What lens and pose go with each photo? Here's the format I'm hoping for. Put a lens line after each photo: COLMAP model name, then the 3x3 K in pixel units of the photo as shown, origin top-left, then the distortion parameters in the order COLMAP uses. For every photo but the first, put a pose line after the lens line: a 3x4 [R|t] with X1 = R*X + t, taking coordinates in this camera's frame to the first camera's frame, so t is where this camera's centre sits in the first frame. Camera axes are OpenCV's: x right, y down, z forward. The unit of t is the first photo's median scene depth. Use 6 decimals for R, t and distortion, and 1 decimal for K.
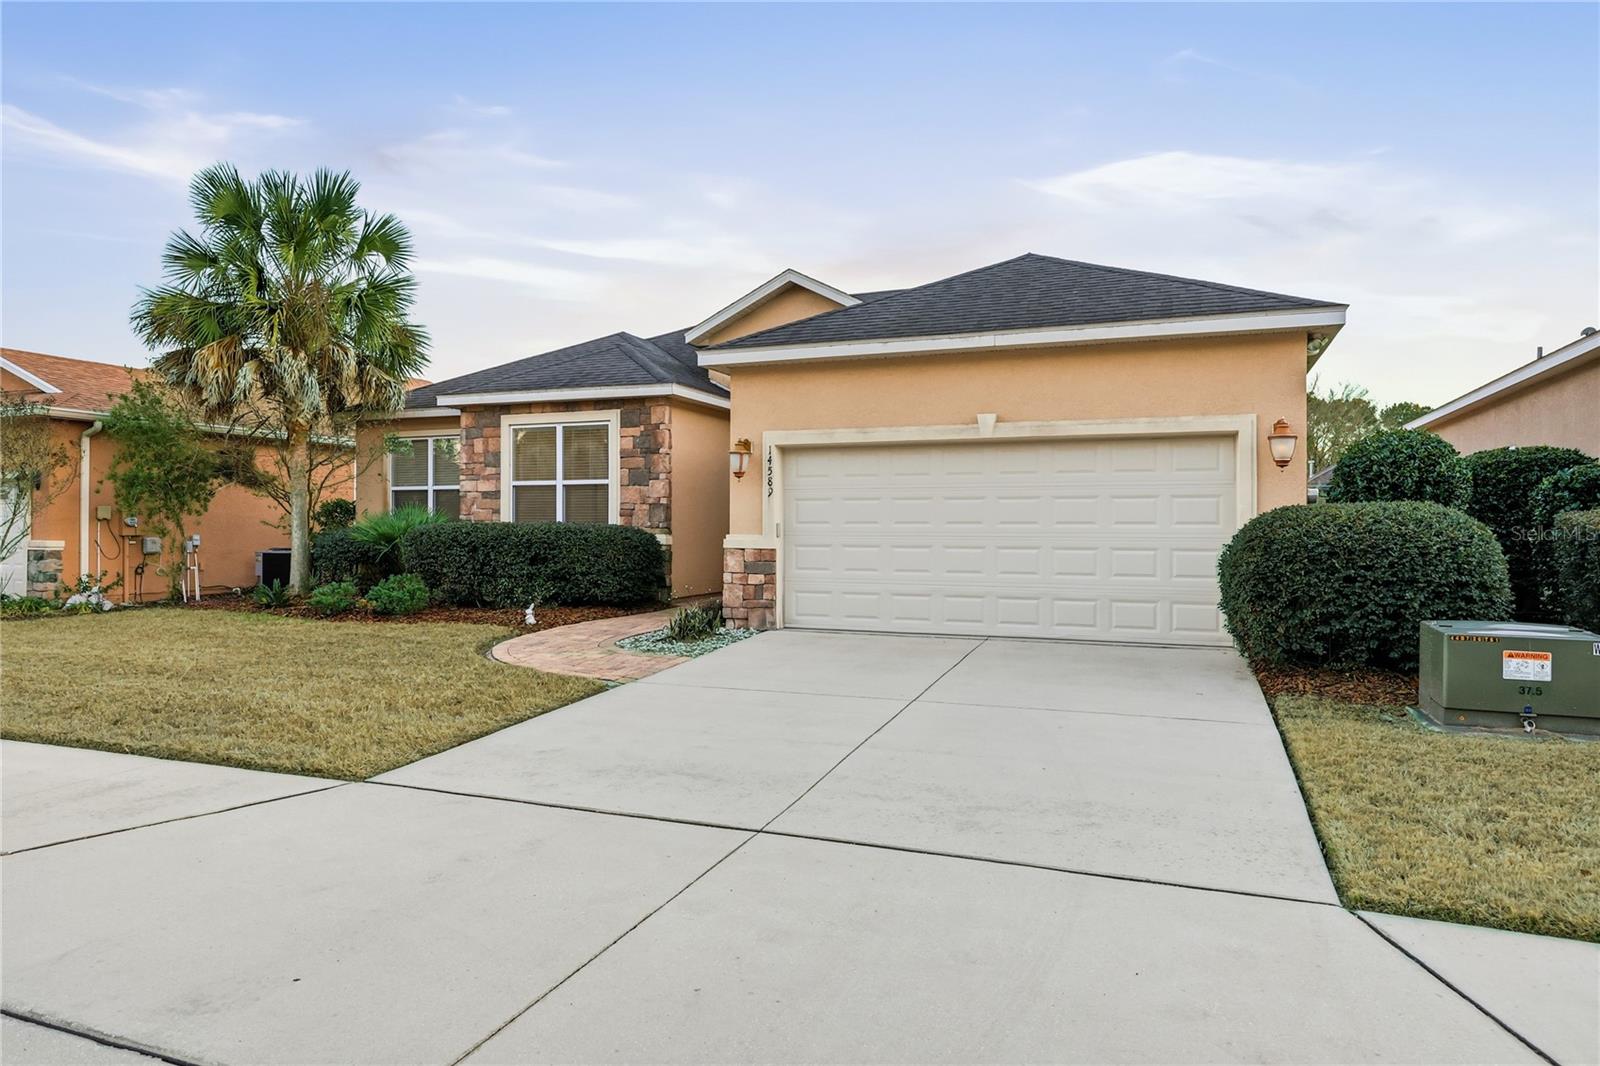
lens RADIAL K [[978.5, 0, 800.0], [0, 978.5, 533.0], [0, 0, 1]] dist [0.000428, -0.001212]
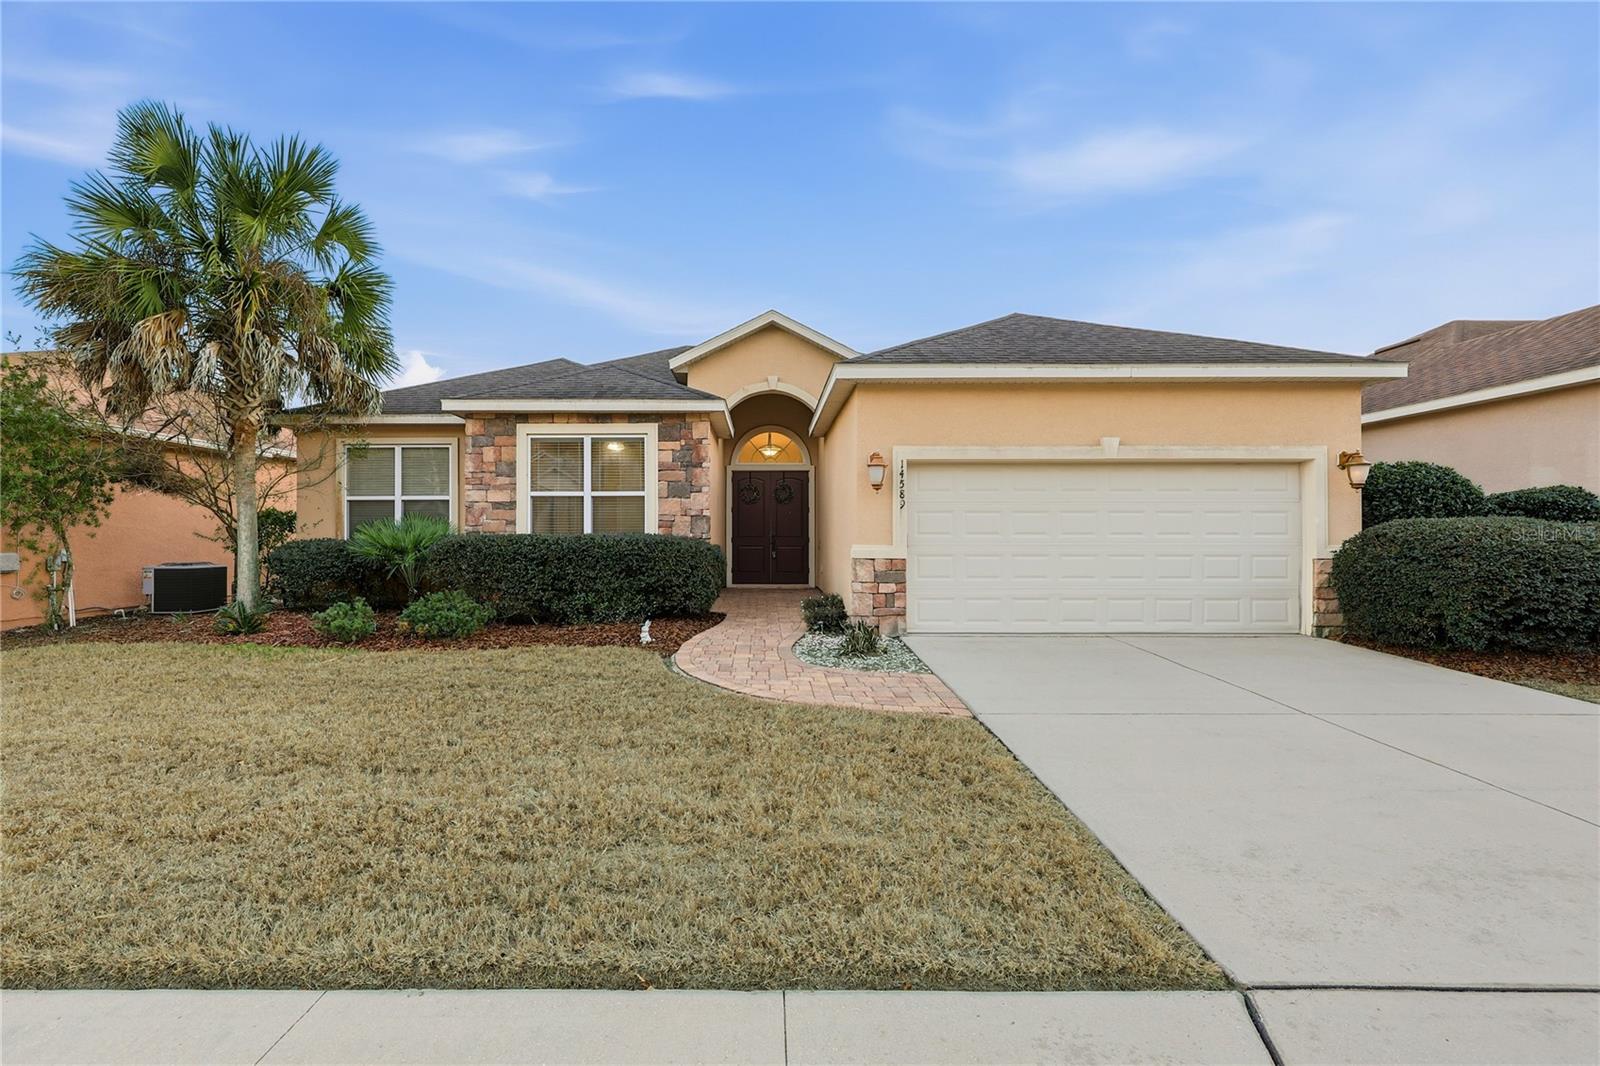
lens RADIAL K [[690.3, 0, 760.3], [0, 690.3, 536.5], [0, 0, 1]] dist [0.000819, 0.000355]
pose [[0.934714, -0.002898, 0.355390, -0.332154], [0.005163, 0.999972, -0.005424, -0.003294], [-0.355365, 0.006905, 0.934702, 0.279168]]
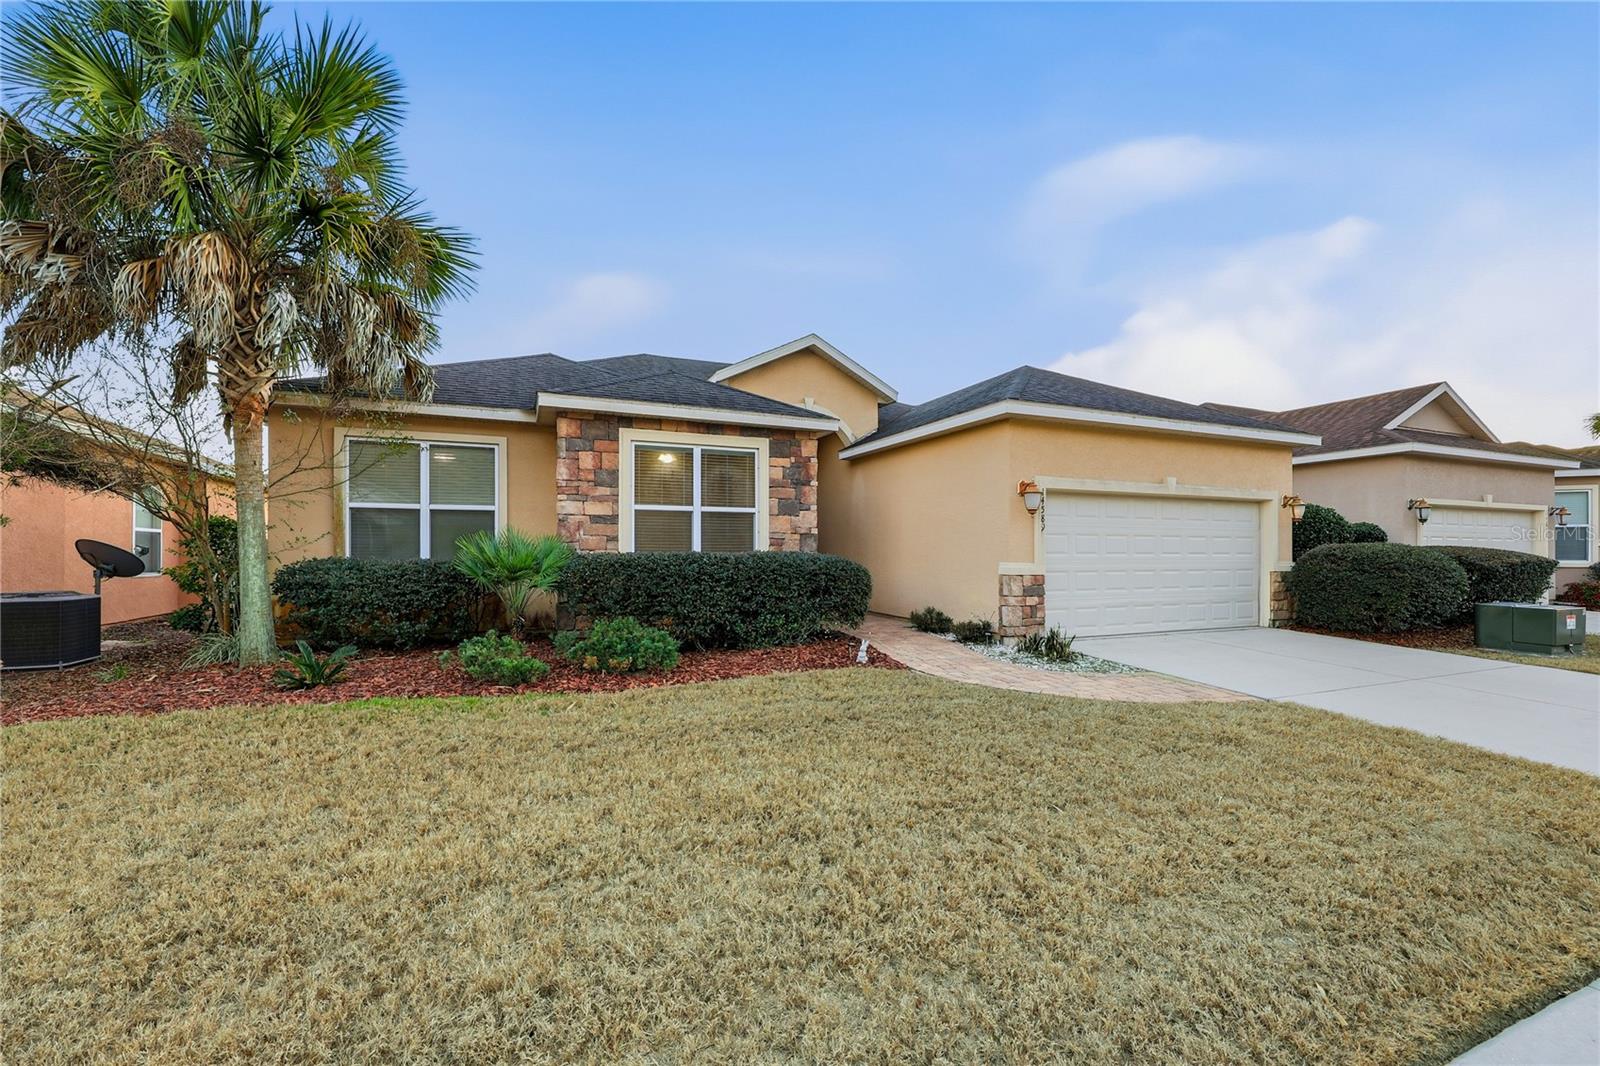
lens RADIAL K [[672.5, 0, 800.4], [0, 672.5, 559.7], [0, 0, 1]] dist [-0.000022, 0.000138]
pose [[0.712312, -0.007976, 0.701818, -0.626066], [0.004968, 0.999968, 0.006322, -0.006900], [-0.701845, -0.001017, 0.712329, 0.476474]]
